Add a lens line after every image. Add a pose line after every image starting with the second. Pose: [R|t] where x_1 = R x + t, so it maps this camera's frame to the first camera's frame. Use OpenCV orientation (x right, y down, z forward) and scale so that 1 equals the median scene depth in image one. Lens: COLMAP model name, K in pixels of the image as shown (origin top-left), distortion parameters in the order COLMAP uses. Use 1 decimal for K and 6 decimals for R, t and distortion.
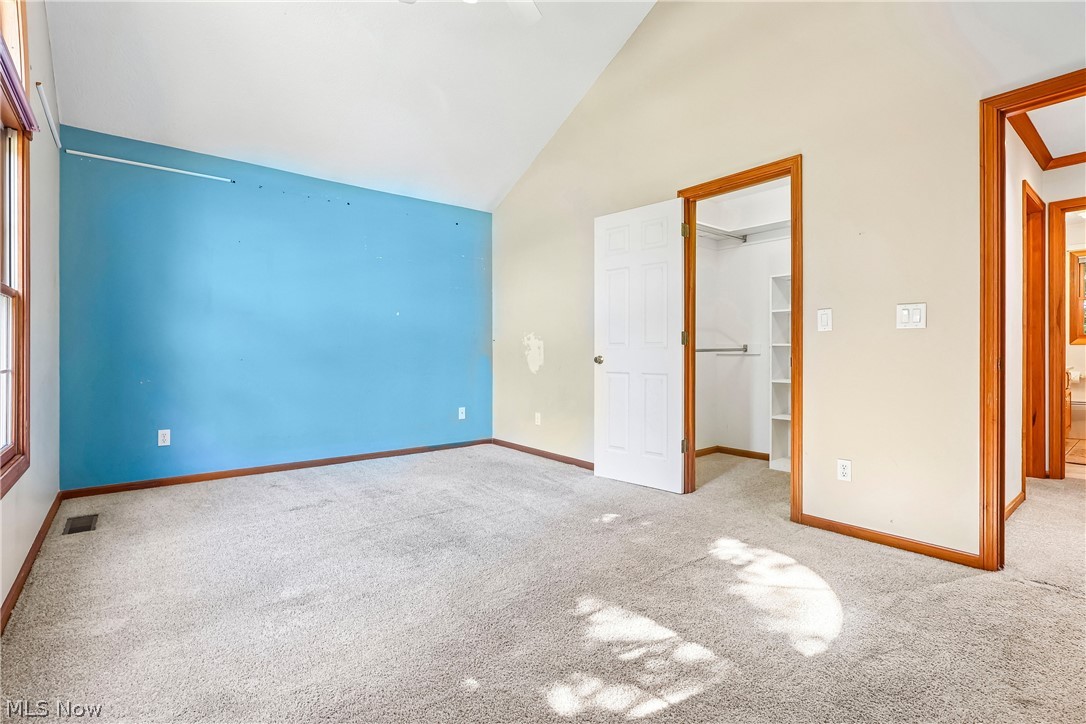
lens RADIAL K [[502.3, 0, 540.0], [0, 502.3, 356.7], [0, 0, 1]] dist [-0.002639, -0.000265]
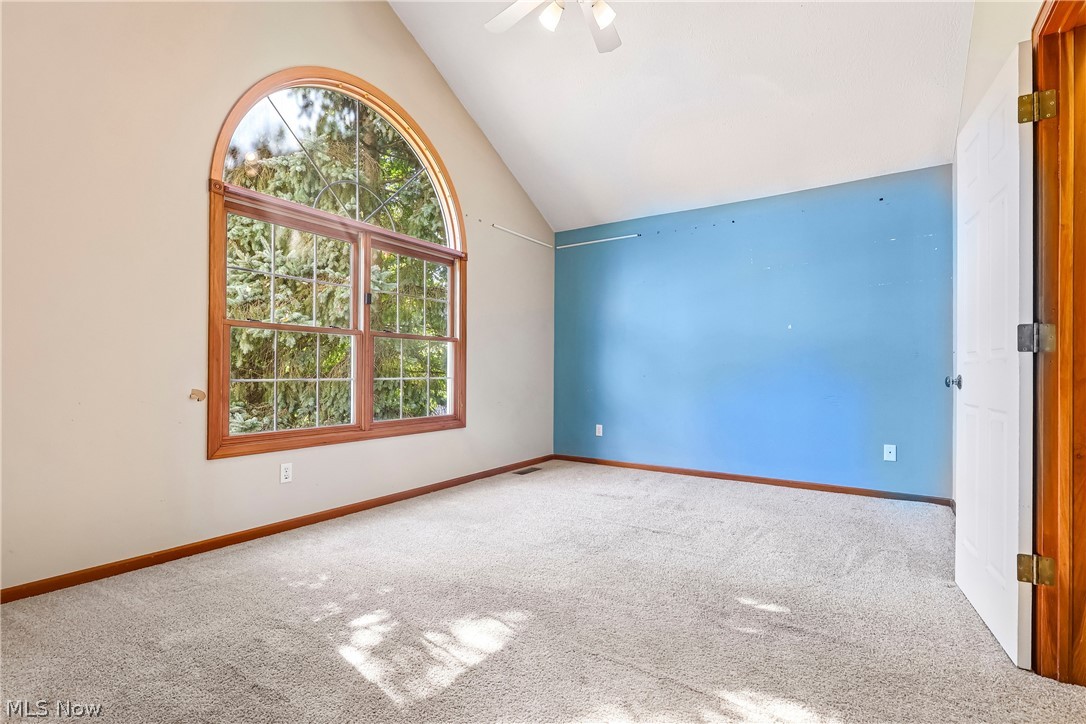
lens RADIAL K [[522.4, 0, 539.2], [0, 522.4, 370.4], [0, 0, 1]] dist [0.020794, -0.000183]
pose [[0.285525, 0.002291, -0.958368, 0.694037], [-0.003395, 0.999993, 0.001379, -0.012405], [0.958365, 0.002860, 0.285531, 0.445126]]
